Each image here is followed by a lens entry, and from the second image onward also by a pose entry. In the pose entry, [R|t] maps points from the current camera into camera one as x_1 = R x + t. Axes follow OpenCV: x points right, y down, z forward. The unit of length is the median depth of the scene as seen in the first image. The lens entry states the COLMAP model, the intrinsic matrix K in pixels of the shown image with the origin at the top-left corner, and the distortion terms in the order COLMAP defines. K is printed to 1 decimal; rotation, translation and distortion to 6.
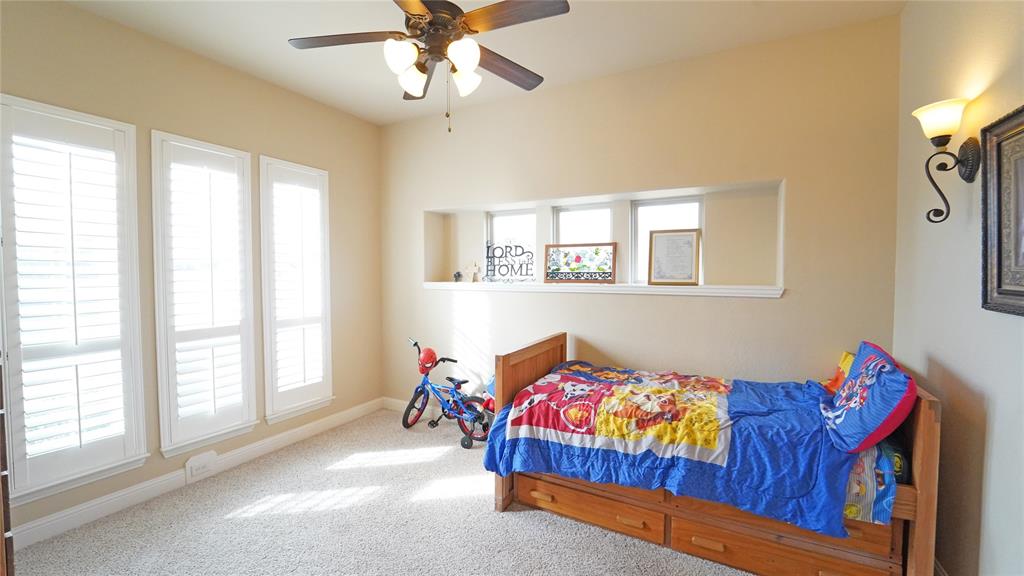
lens RADIAL K [[415.8, 0, 499.3], [0, 415.8, 287.4], [0, 0, 1]] dist [-0.029321, -0.000010]
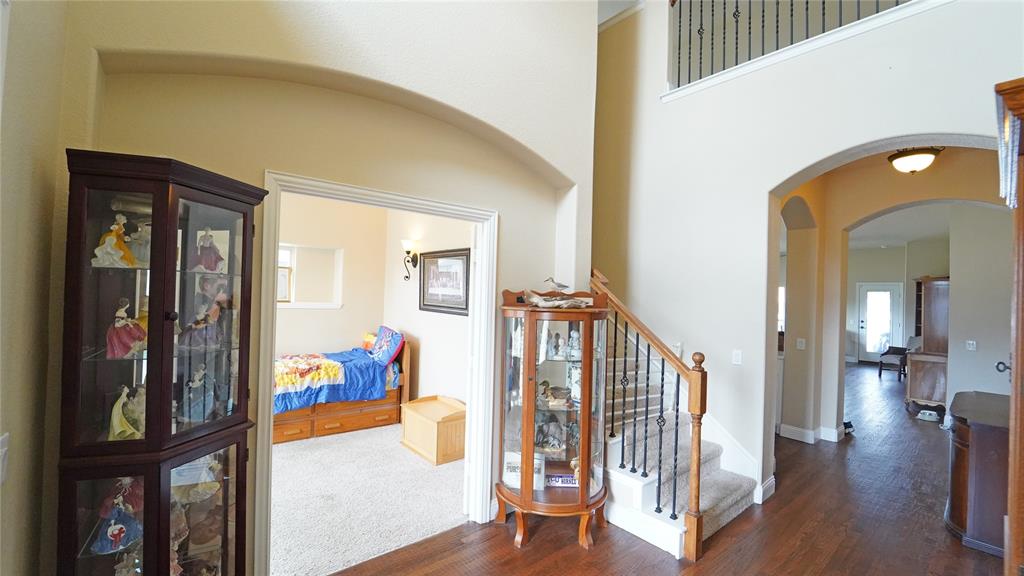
lens RADIAL K [[417.4, 0, 506.6], [0, 417.4, 290.2], [0, 0, 1]] dist [-0.001020, 0.000027]
pose [[0.390171, 0.020769, 0.920508, -1.184406], [0.003629, 0.999703, -0.024094, -0.017707], [-0.920735, 0.012741, 0.389980, -0.703522]]
